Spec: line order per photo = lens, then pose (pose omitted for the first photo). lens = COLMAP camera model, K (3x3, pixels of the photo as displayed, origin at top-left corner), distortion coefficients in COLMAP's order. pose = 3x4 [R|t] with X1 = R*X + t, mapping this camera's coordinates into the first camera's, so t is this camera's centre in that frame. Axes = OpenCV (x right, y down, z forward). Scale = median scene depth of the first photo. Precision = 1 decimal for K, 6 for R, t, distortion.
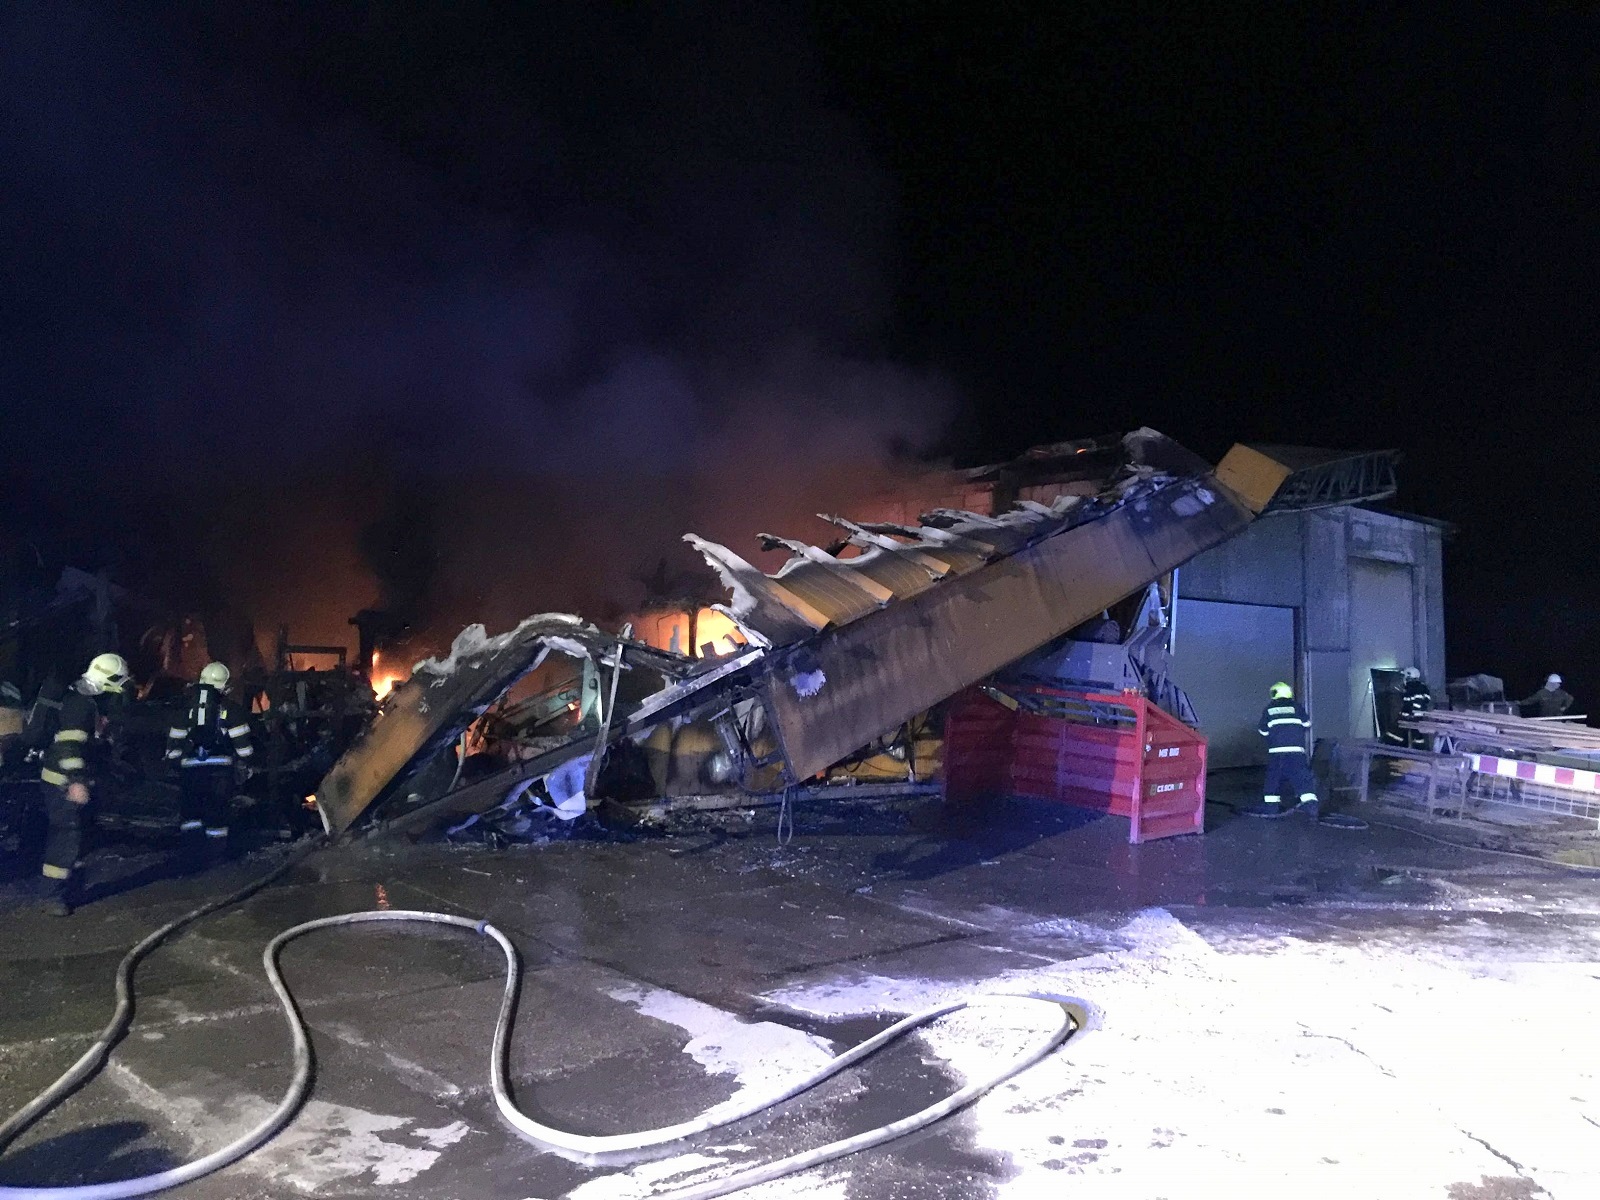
lens RADIAL K [[1344.6, 0, 795.7], [0, 1344.6, 601.5], [0, 0, 1]] dist [0.003919, -0.016937]
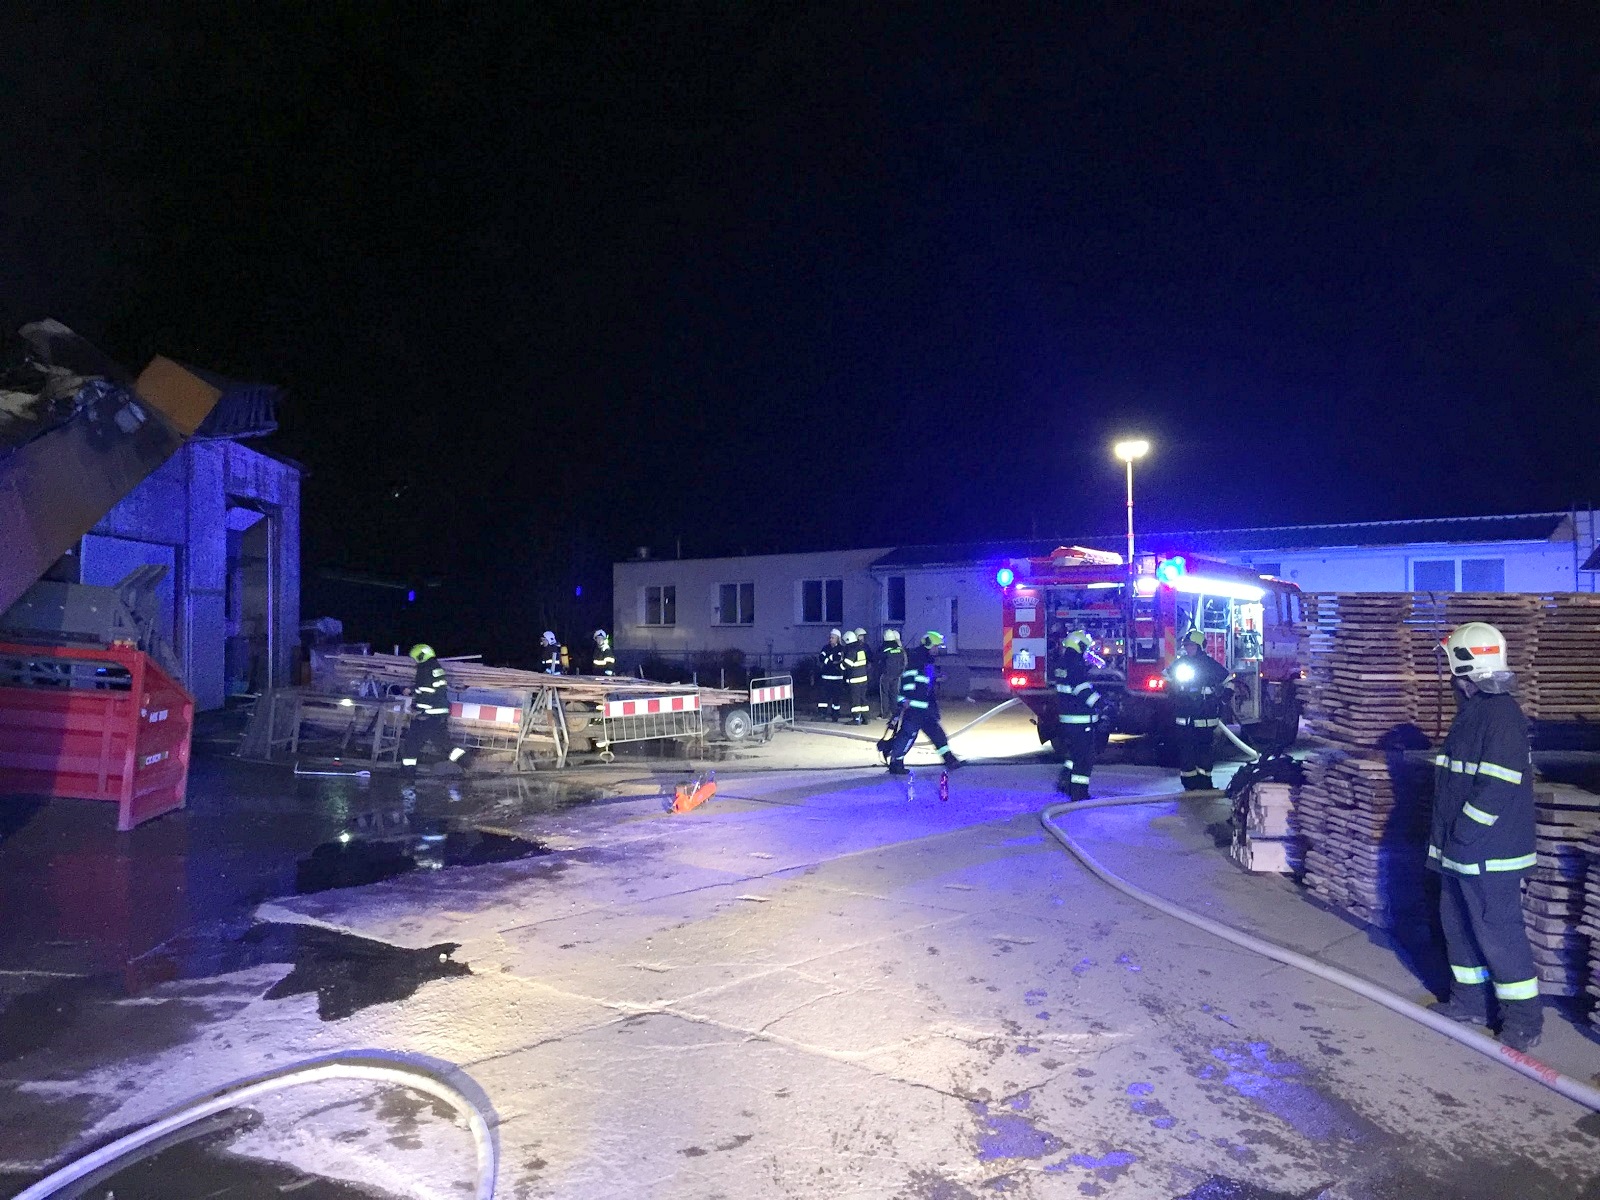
lens RADIAL K [[1344.6, 0, 799.7], [0, 1344.6, 609.8], [0, 0, 1]] dist [0.003919, -0.016937]
pose [[0.635462, -0.005950, 0.772110, -0.077037], [-0.031723, 0.998925, 0.033807, 0.004071], [-0.771480, -0.045977, 0.634590, 0.117188]]
